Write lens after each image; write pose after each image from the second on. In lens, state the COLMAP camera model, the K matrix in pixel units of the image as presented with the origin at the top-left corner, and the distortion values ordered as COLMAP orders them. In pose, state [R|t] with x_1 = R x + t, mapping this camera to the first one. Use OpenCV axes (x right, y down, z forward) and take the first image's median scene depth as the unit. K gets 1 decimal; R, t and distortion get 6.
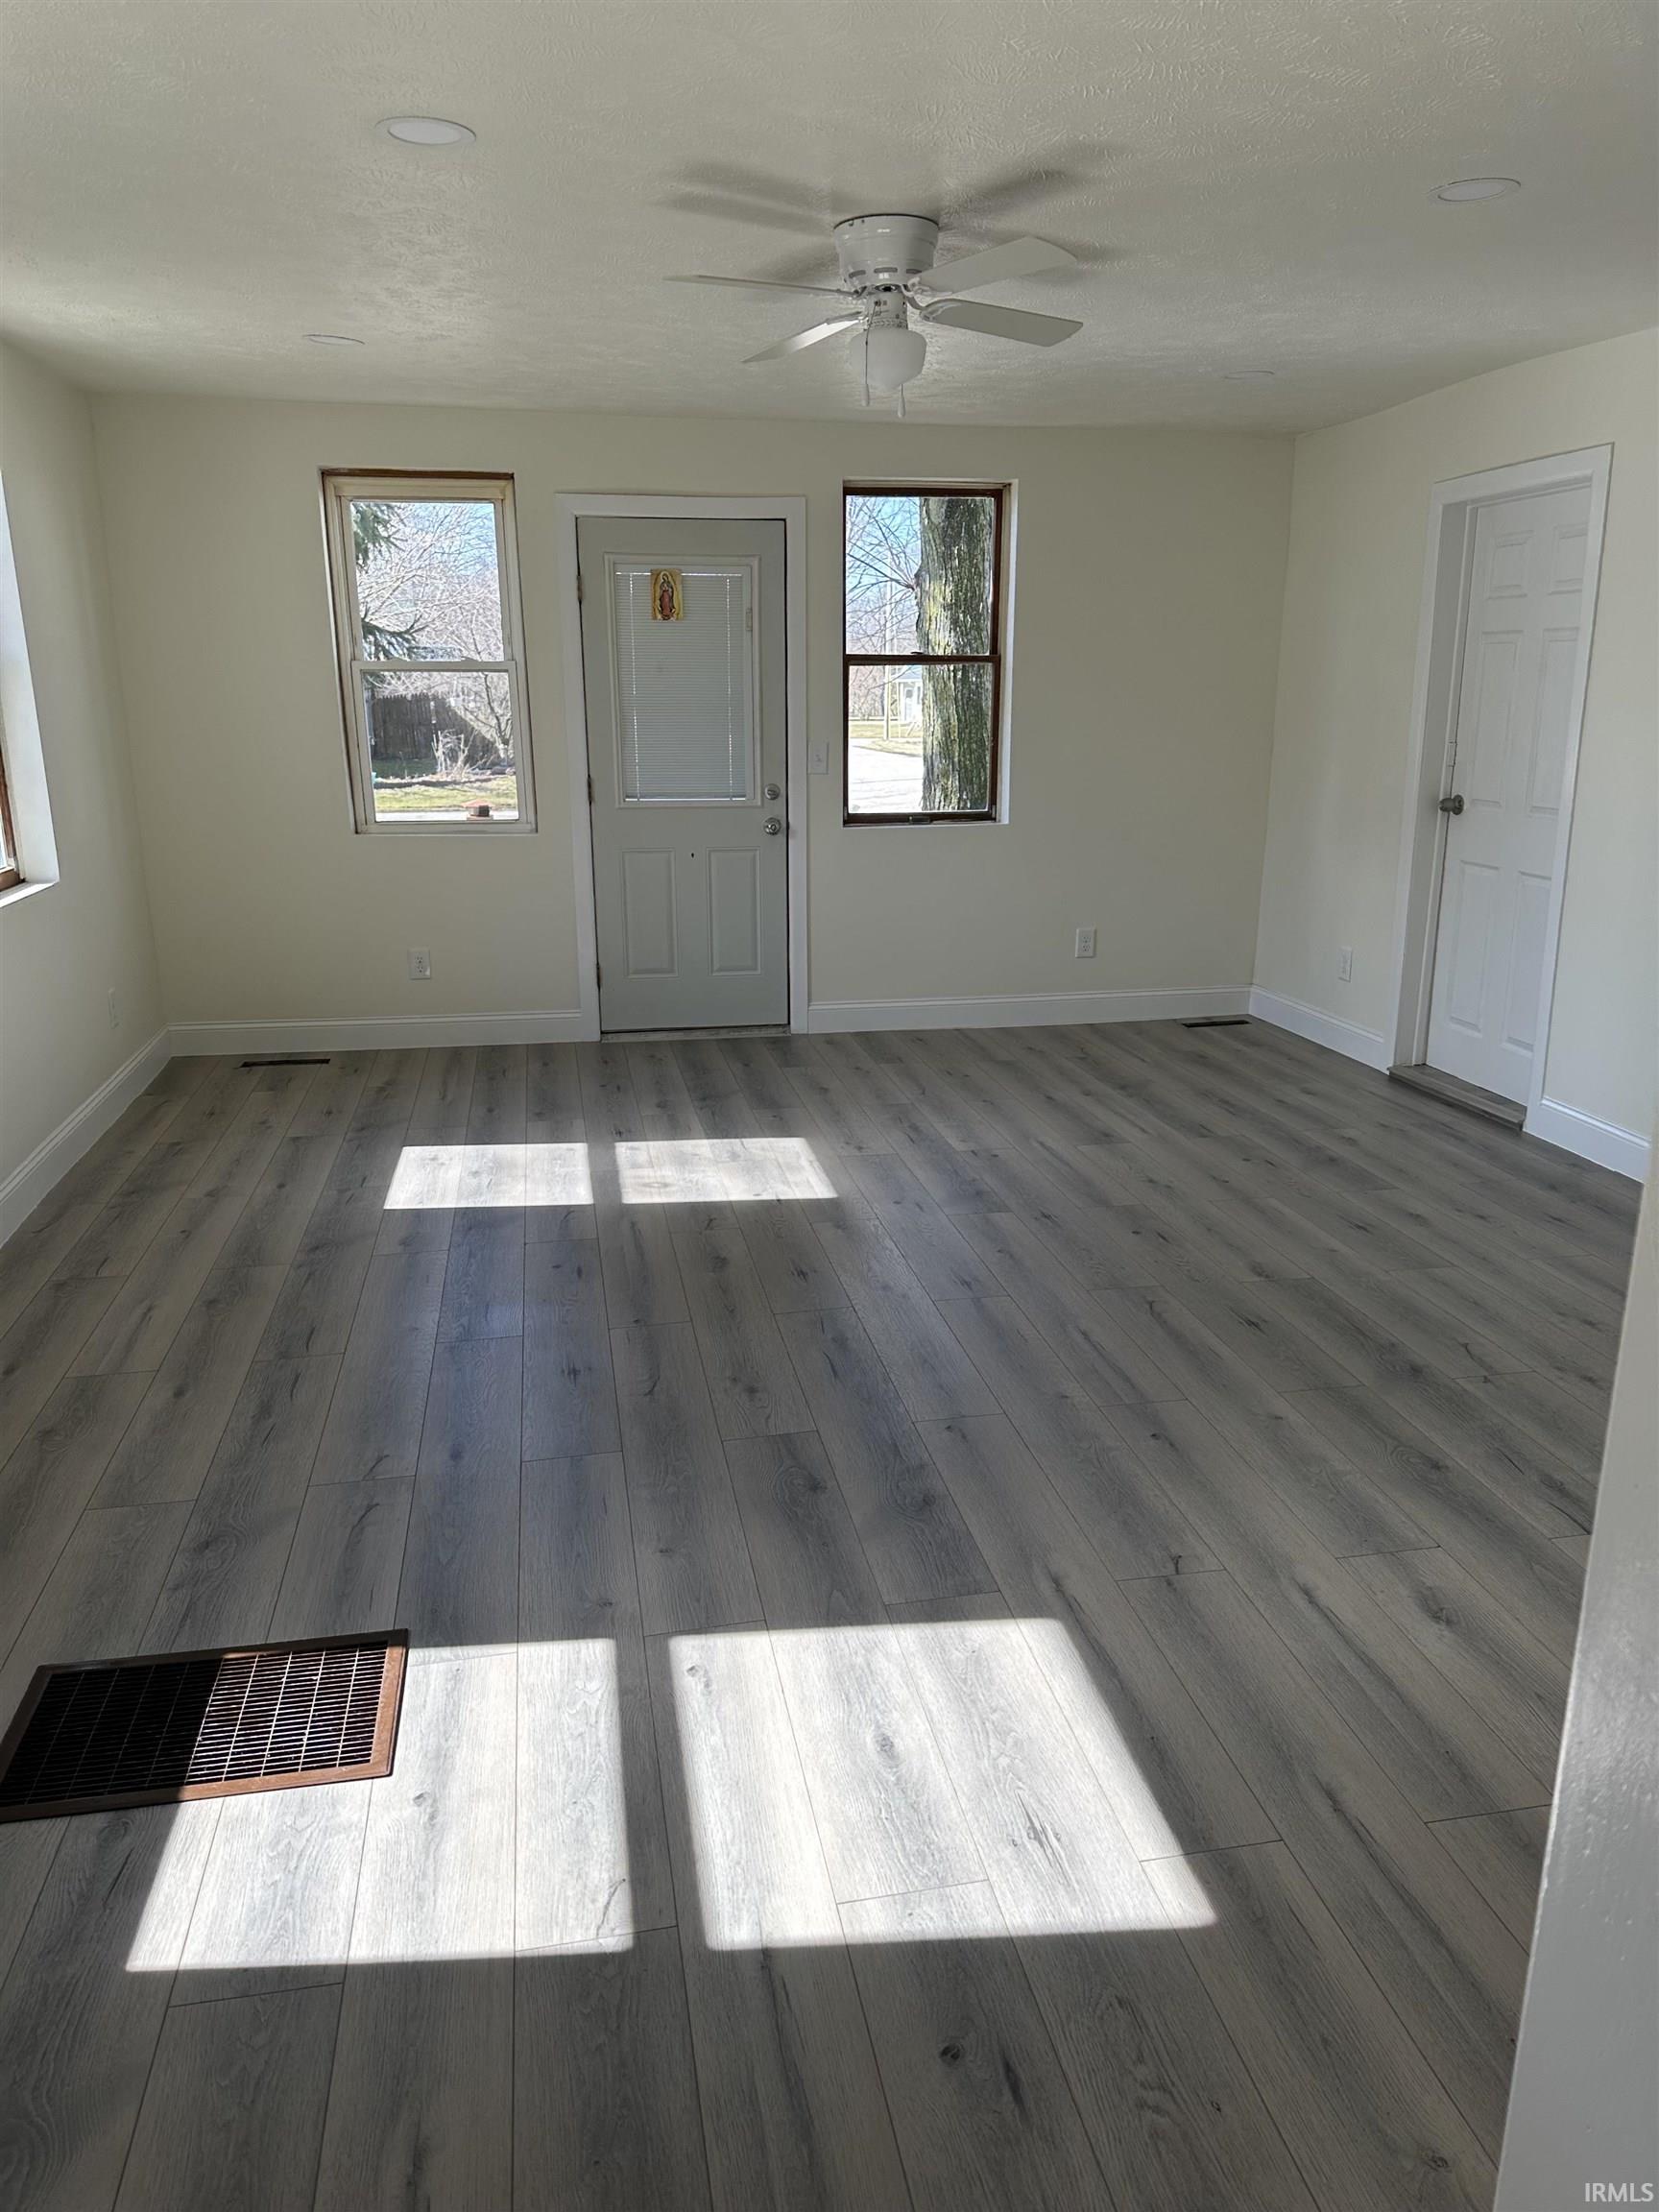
lens RADIAL K [[1576.1, 0, 829.5], [0, 1576.1, 1109.7], [0, 0, 1]] dist [0.074943, 0.001669]
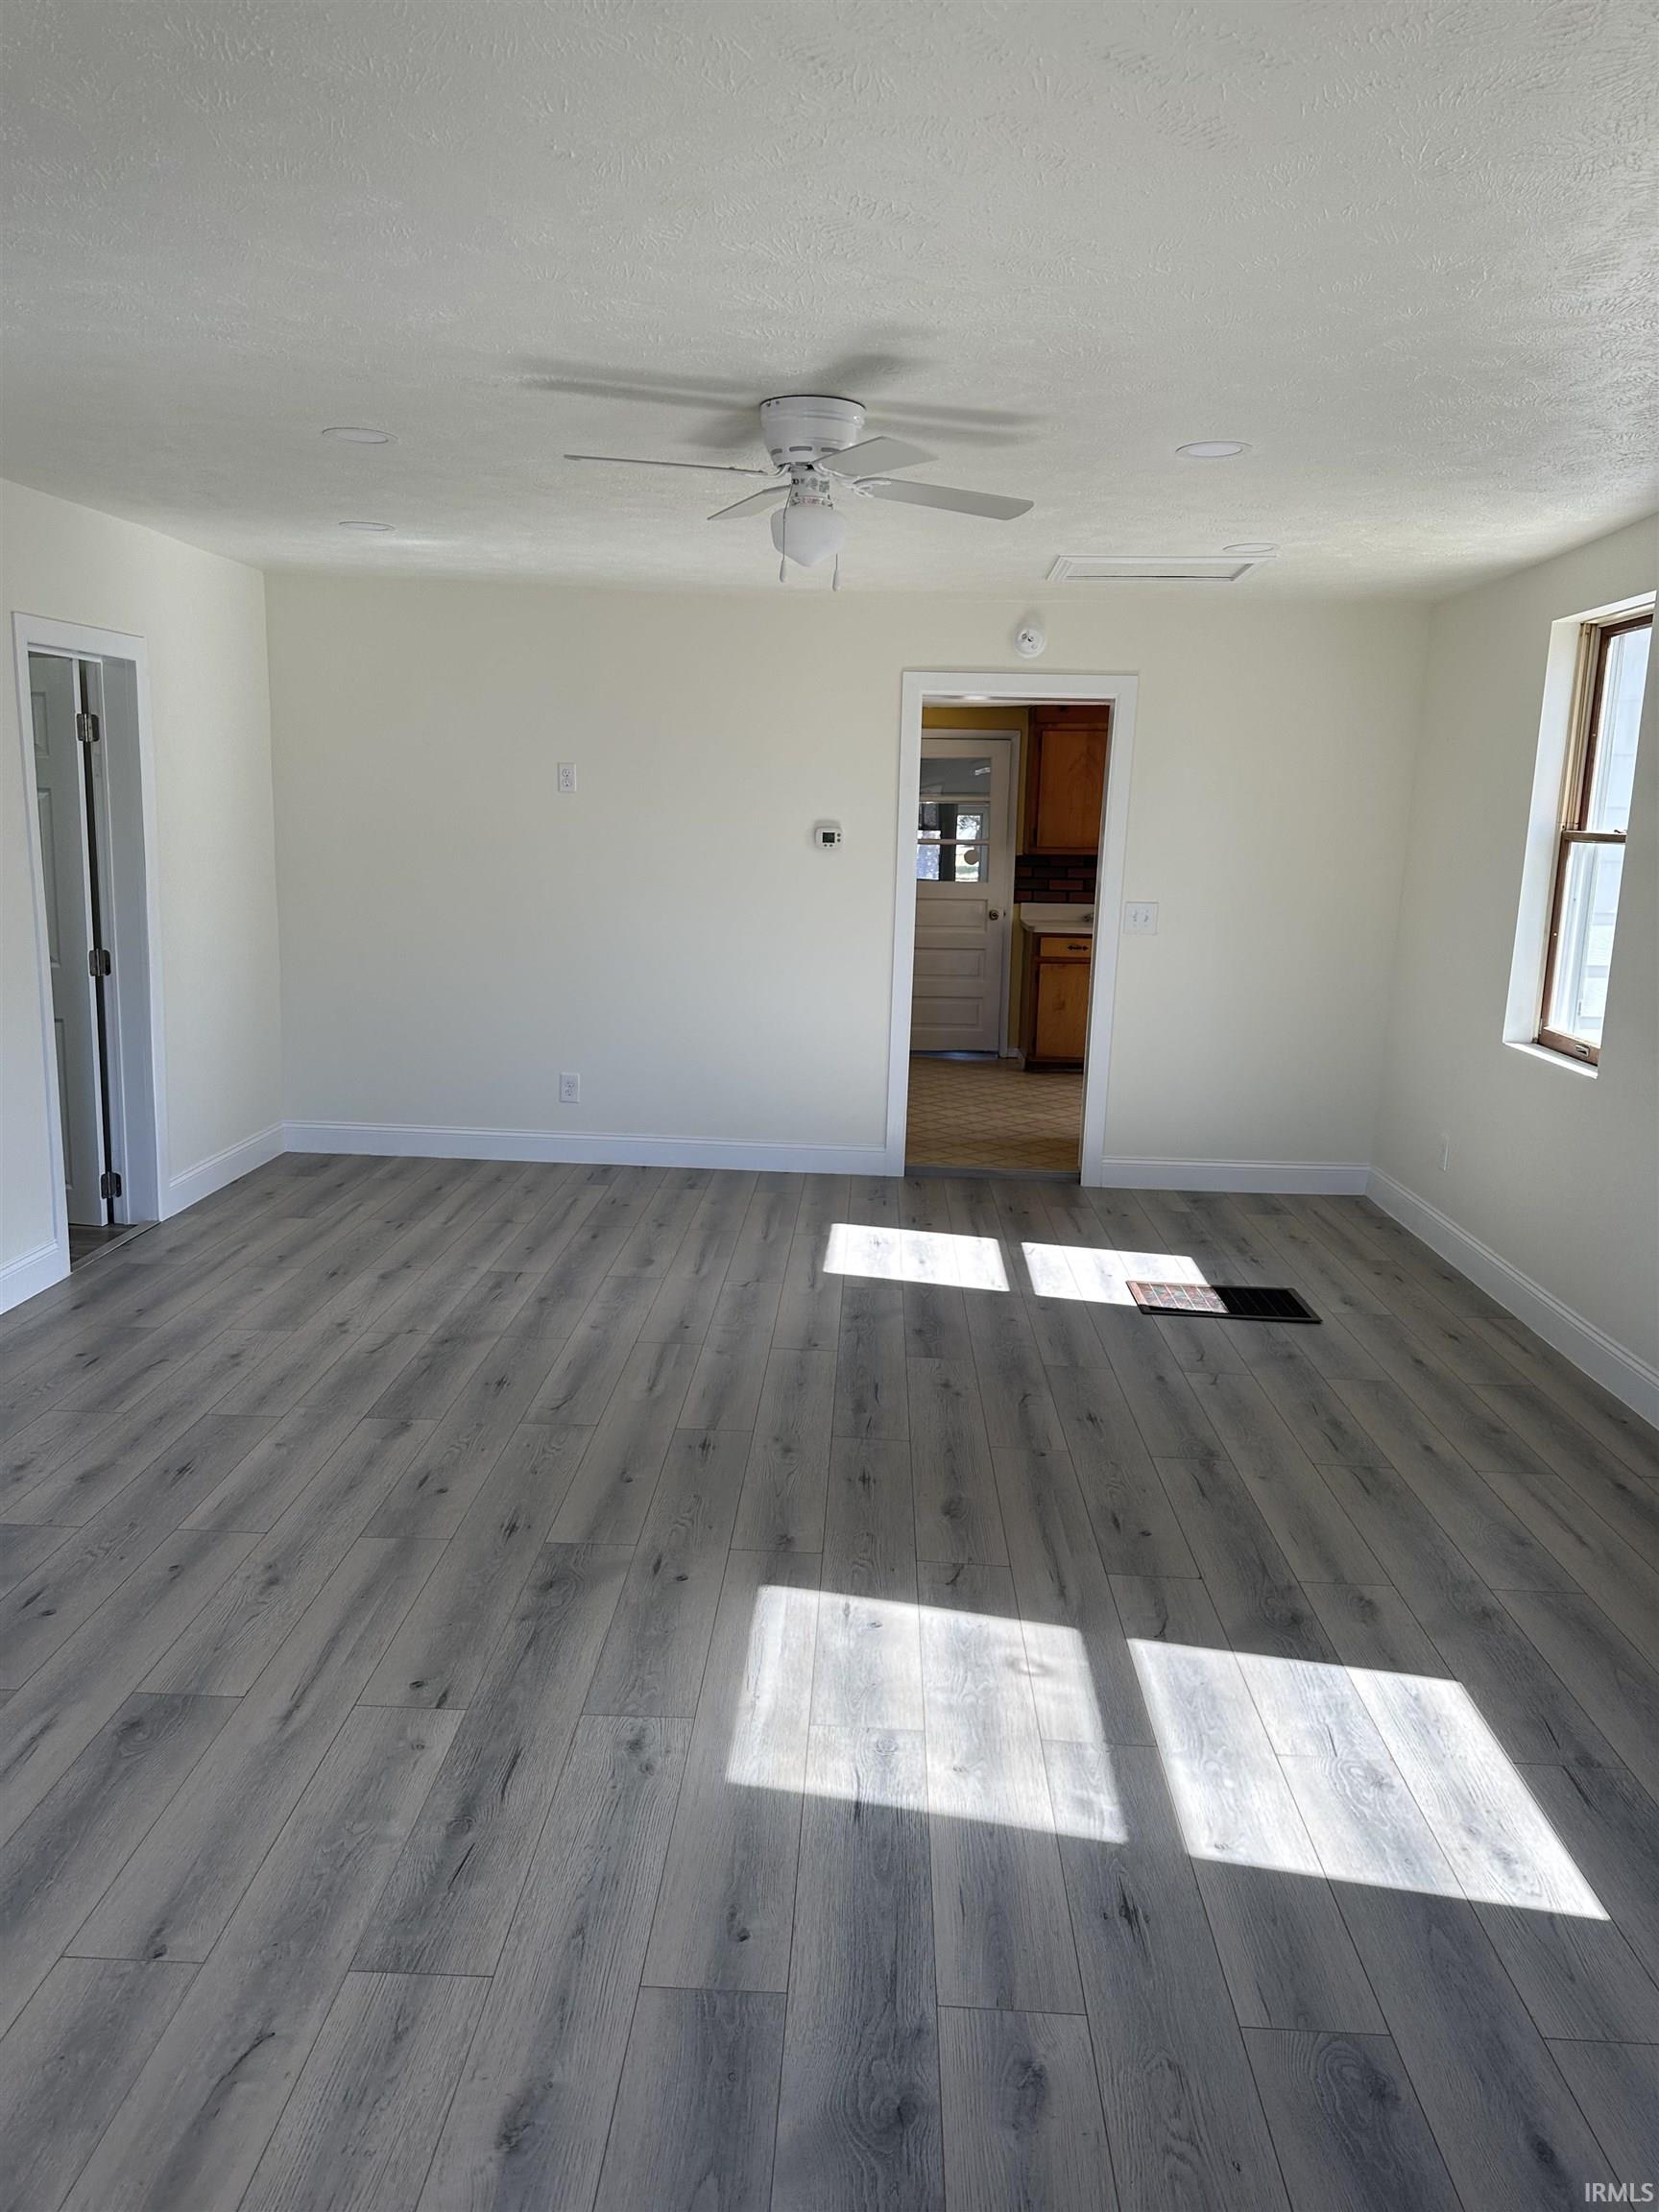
lens RADIAL K [[1576.1, 0, 840.0], [0, 1576.1, 1112.8], [0, 0, 1]] dist [0.074943, 0.001669]
pose [[-0.978419, -0.059410, 0.197905, -0.158438], [0.033189, 0.900155, 0.434304, -0.447104], [-0.203947, 0.431499, -0.878757, 1.582142]]
